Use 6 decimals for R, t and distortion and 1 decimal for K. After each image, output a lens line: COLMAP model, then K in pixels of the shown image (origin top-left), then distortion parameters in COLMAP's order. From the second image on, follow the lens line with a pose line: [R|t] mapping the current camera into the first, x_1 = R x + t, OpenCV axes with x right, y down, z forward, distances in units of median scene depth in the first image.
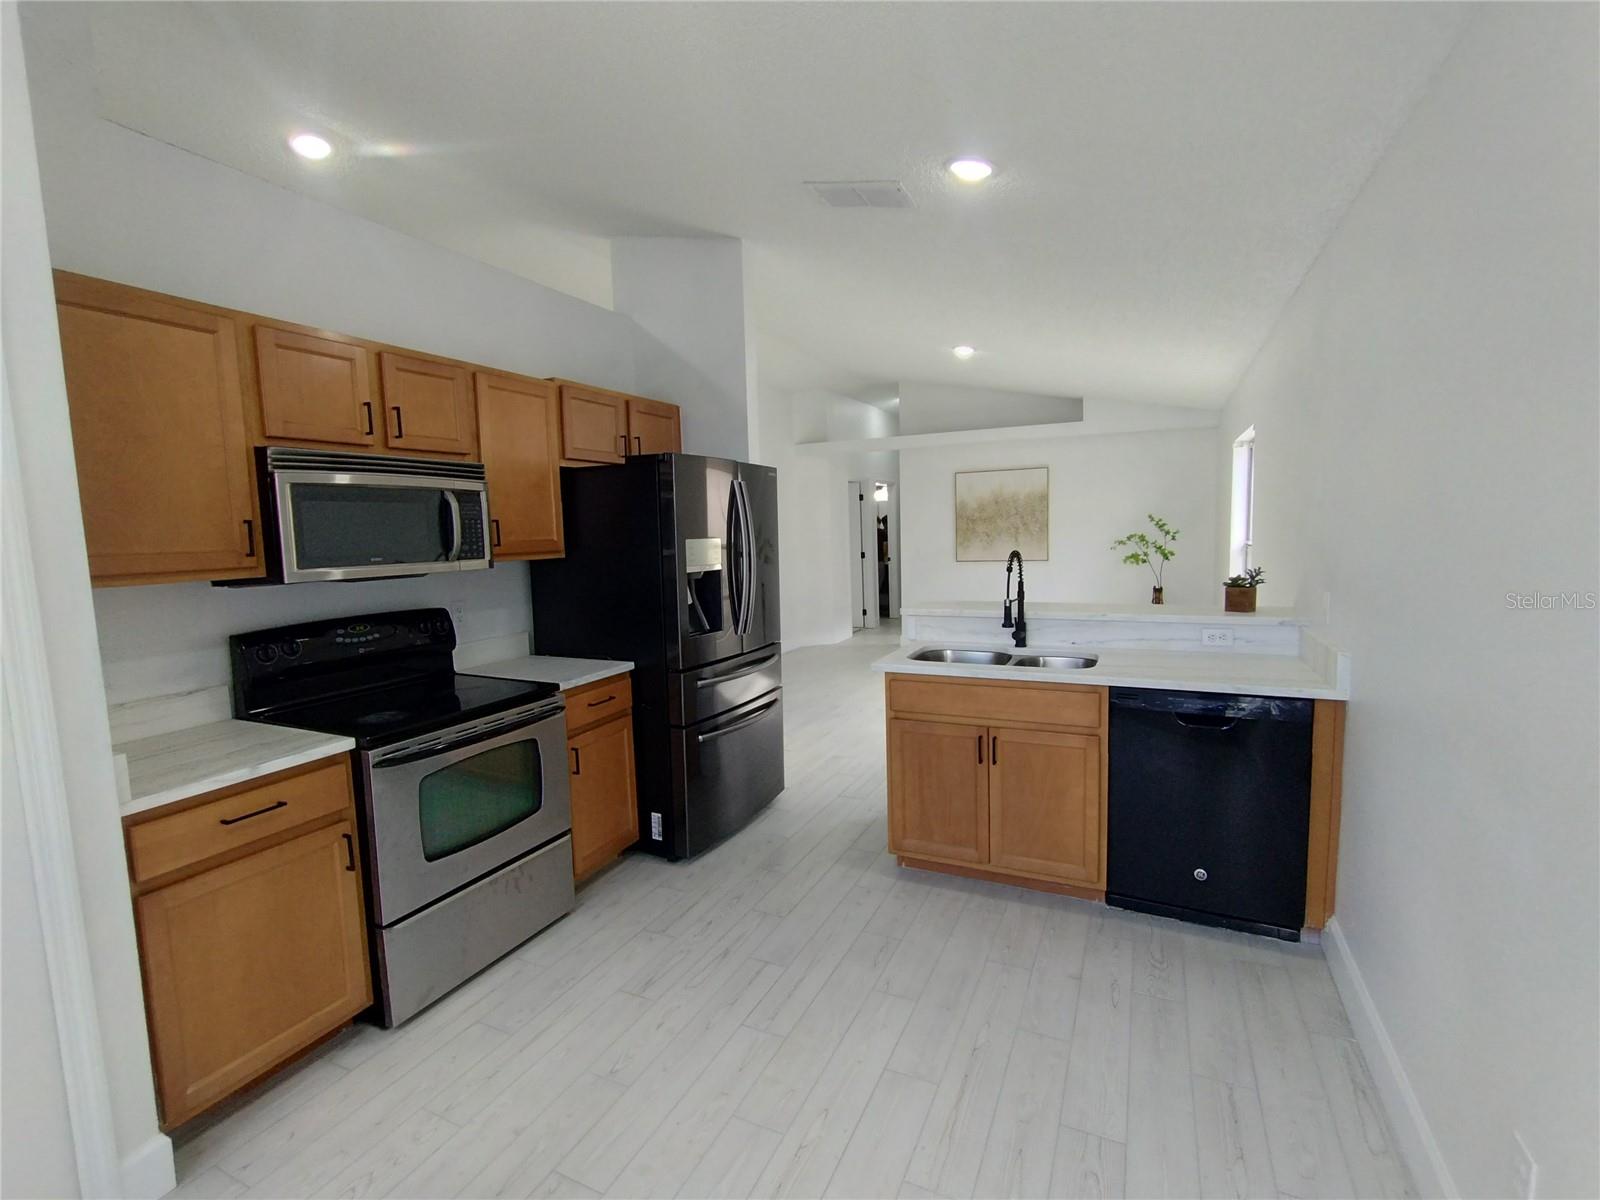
lens RADIAL K [[726.0, 0, 802.4], [0, 726.0, 601.4], [0, 0, 1]] dist [-0.004821, 0.000453]
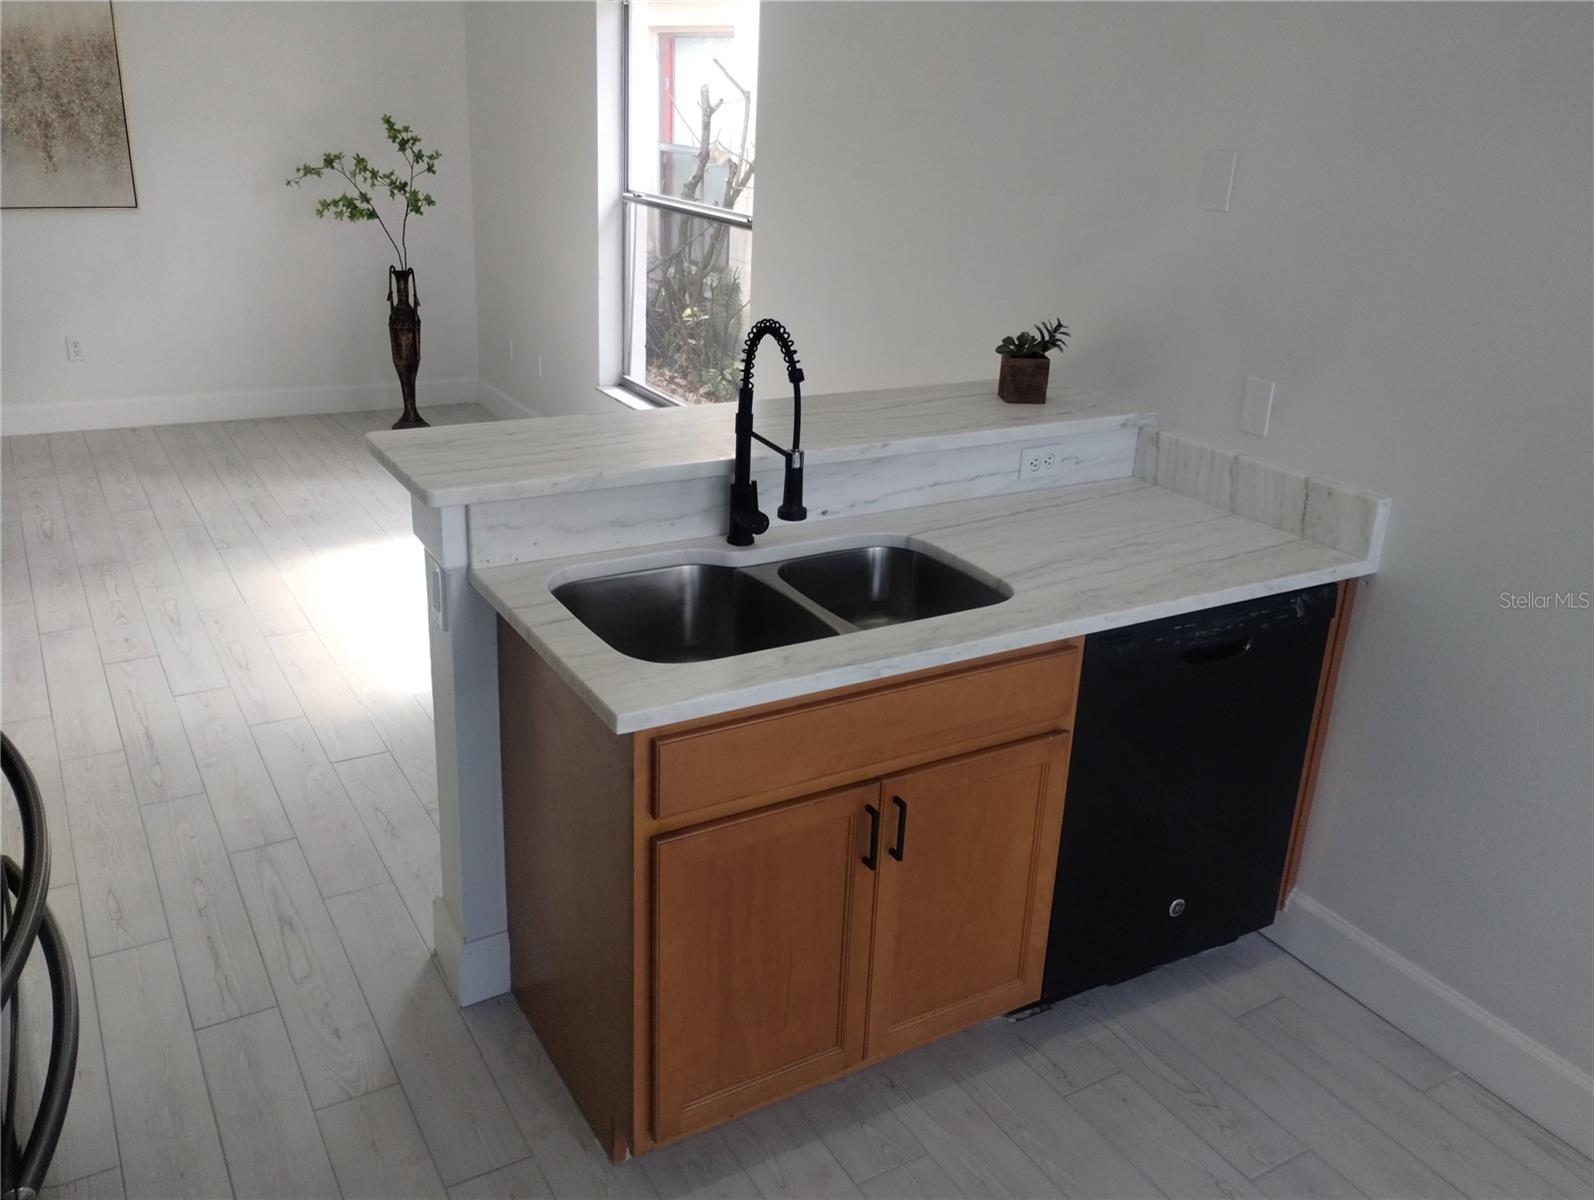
lens RADIAL K [[1318.2, 0, 791.1], [0, 1318.2, 578.2], [0, 0, 1]] dist [0.068753, -0.084618]
pose [[0.558465, -0.239623, 0.794164, -0.317205], [0.024944, 0.961787, 0.272660, -0.134013], [-0.829153, -0.132462, 0.543102, 0.592842]]
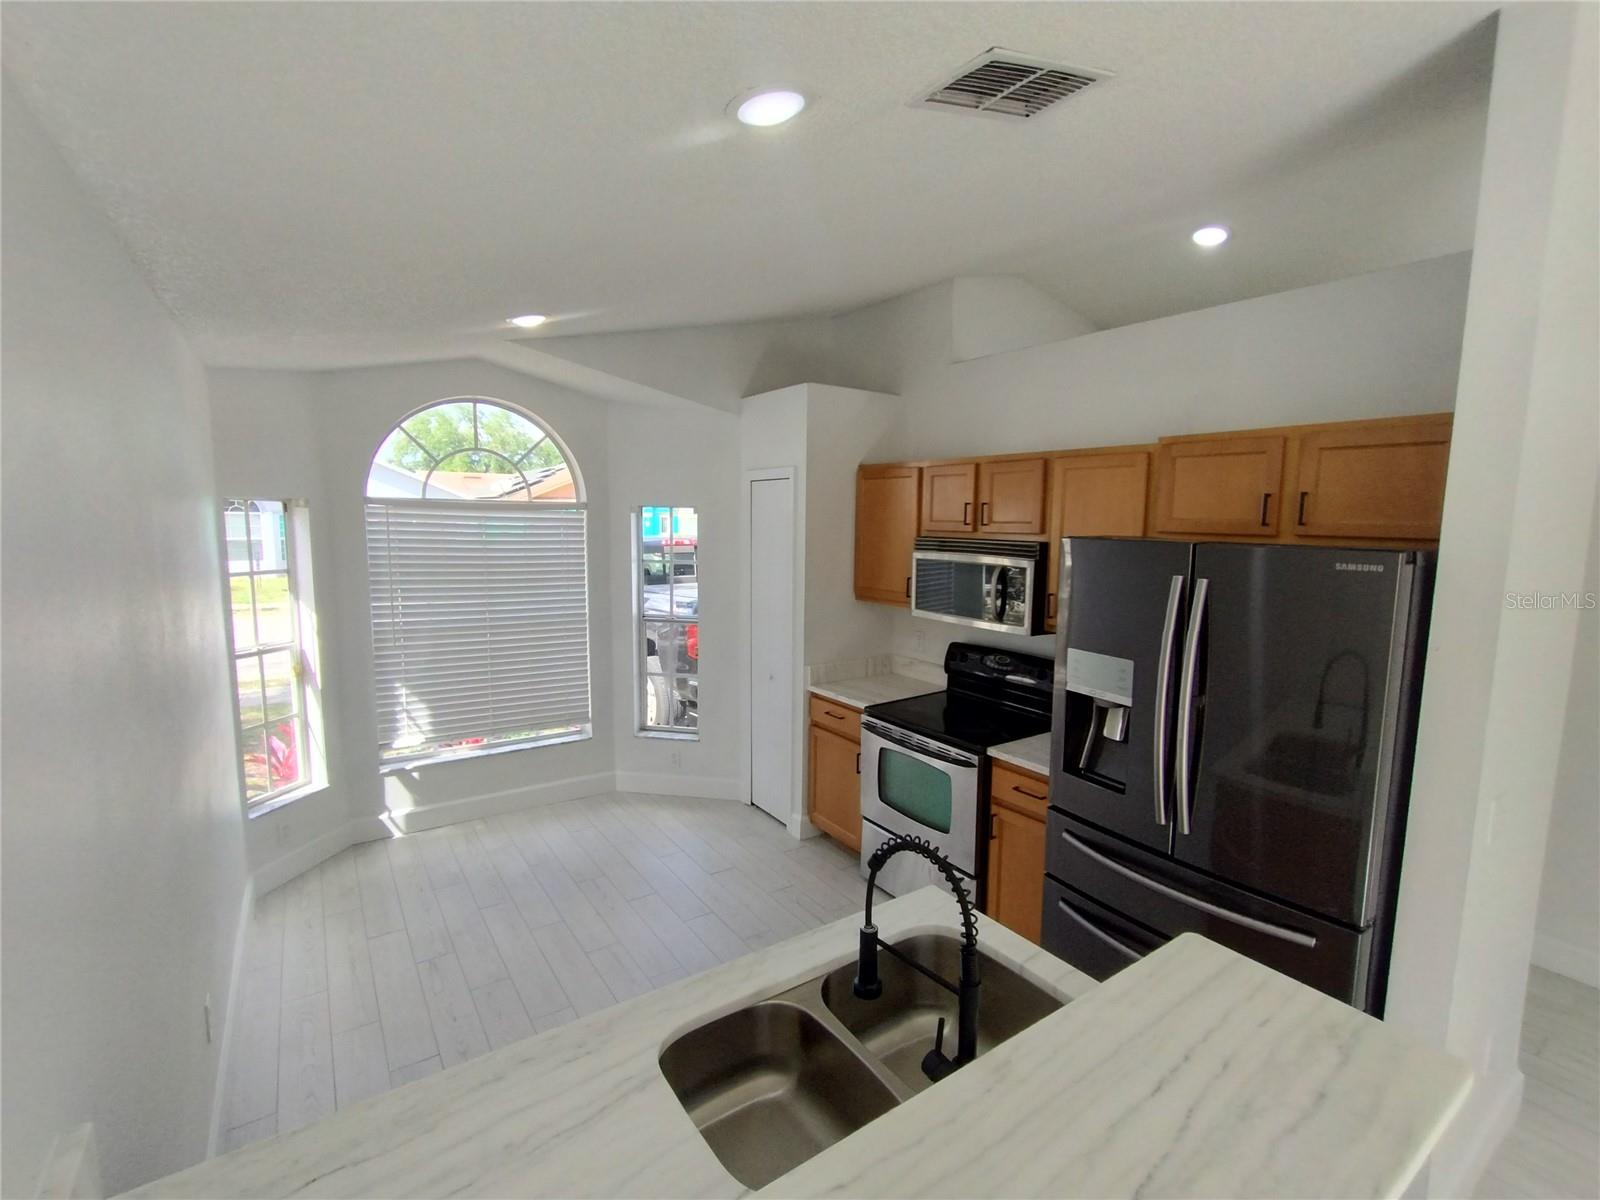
lens RADIAL K [[726.0, 0, 802.4], [0, 726.0, 601.4], [0, 0, 1]] dist [-0.004821, 0.000453]
pose [[-0.498845, 0.121668, -0.858109, 0.641642], [-0.087282, 0.978012, 0.189408, -0.256535], [0.862285, 0.169383, -0.477257, 1.125280]]
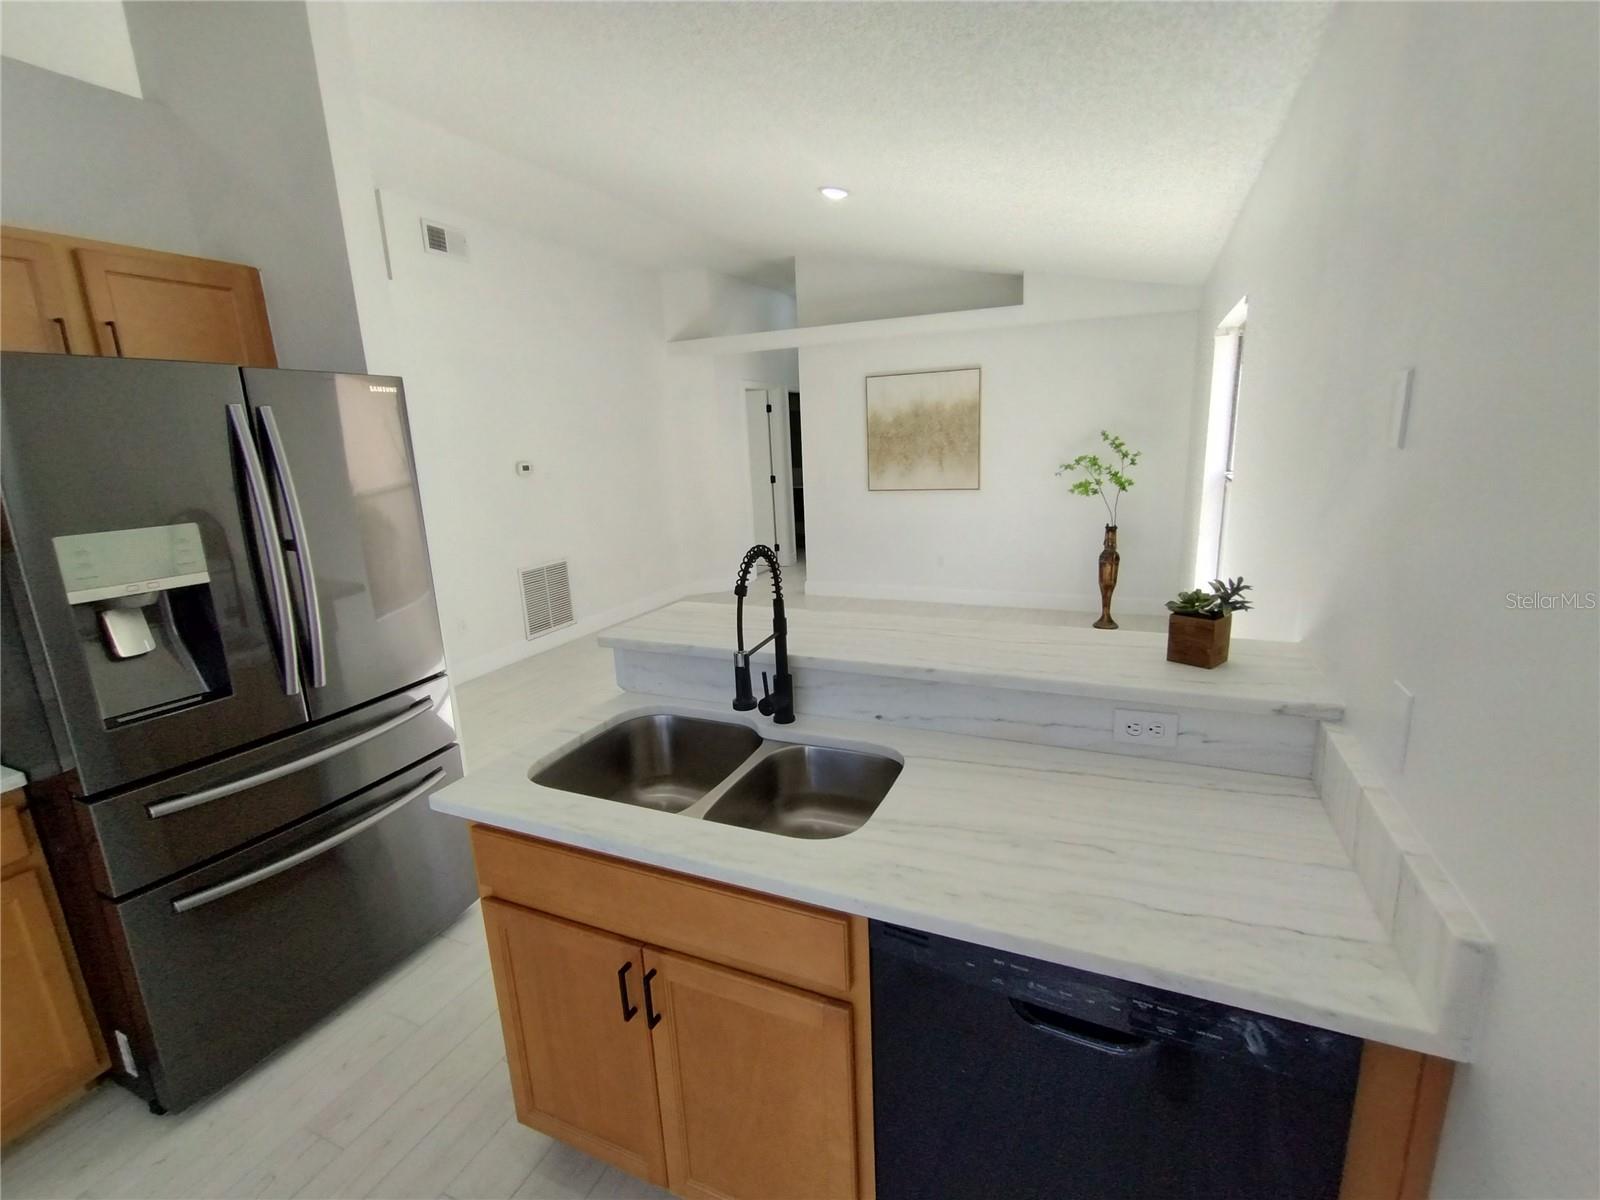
lens RADIAL K [[728.8, 0, 797.4], [0, 728.8, 601.7], [0, 0, 1]] dist [-0.003588, 0.000607]
pose [[0.999688, -0.018193, 0.017100, 0.322688], [0.015931, 0.992128, 0.124206, -0.095312], [-0.019225, -0.123895, 0.992109, 0.514995]]
